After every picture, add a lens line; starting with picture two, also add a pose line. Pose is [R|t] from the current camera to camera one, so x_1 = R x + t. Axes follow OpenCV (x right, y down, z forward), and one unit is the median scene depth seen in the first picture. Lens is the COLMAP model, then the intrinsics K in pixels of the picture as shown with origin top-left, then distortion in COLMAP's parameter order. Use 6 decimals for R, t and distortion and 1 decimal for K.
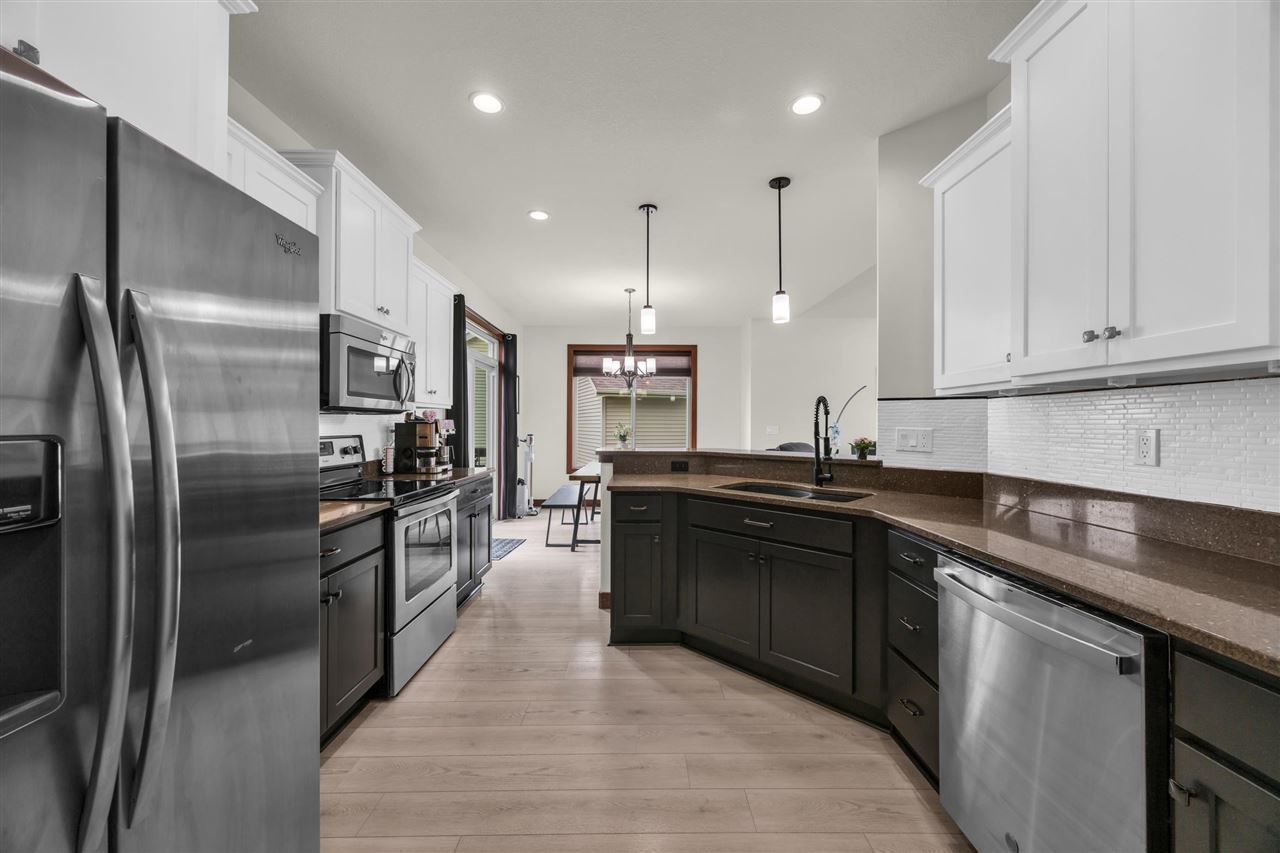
lens RADIAL K [[492.2, 0, 640.4], [0, 492.2, 420.0], [0, 0, 1]] dist [0.000082, 0.000024]
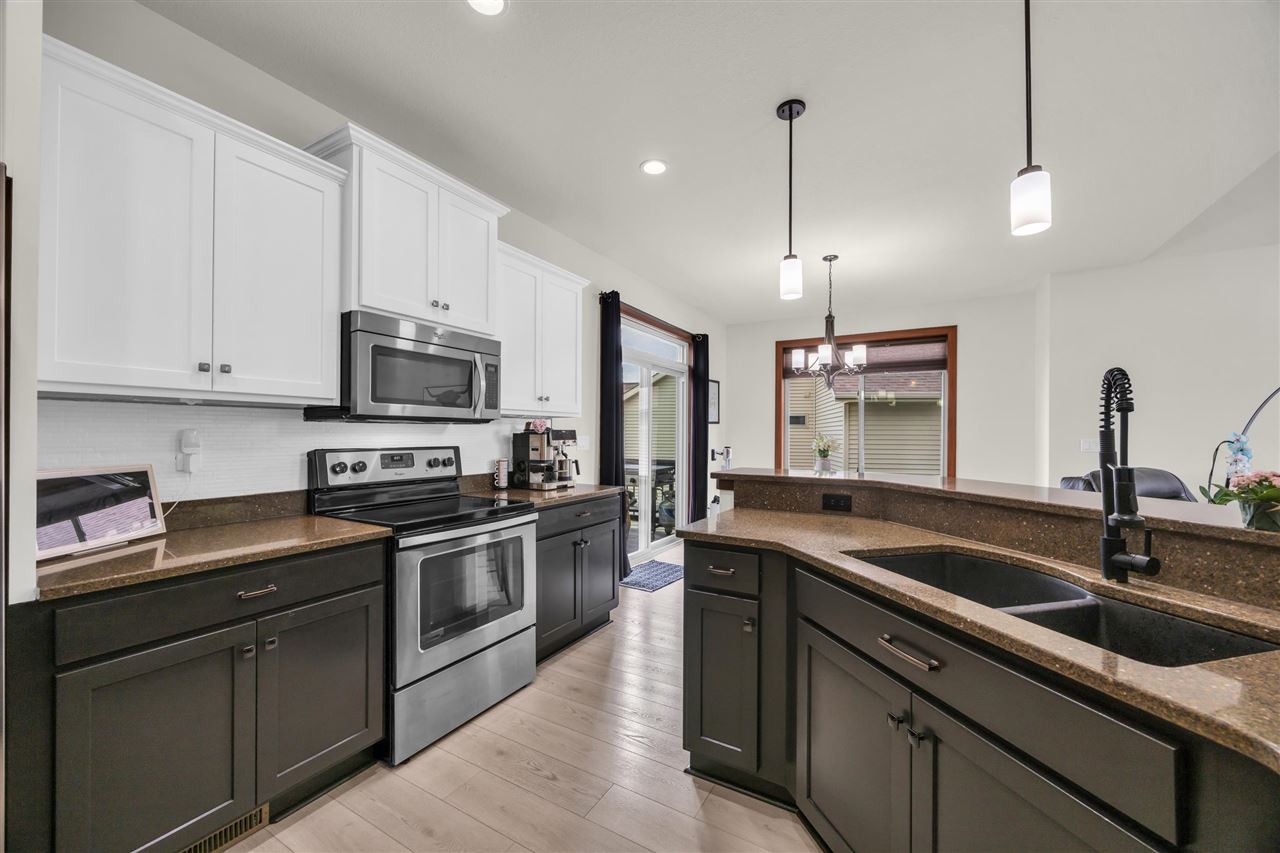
lens RADIAL K [[489.8, 0, 638.0], [0, 489.8, 431.6], [0, 0, 1]] dist [-0.000520, -0.000199]
pose [[0.859726, -0.002041, -0.510751, 0.196977], [0.002831, 0.999996, 0.000770, 0.003040], [0.510748, -0.002108, 0.859728, 0.370638]]
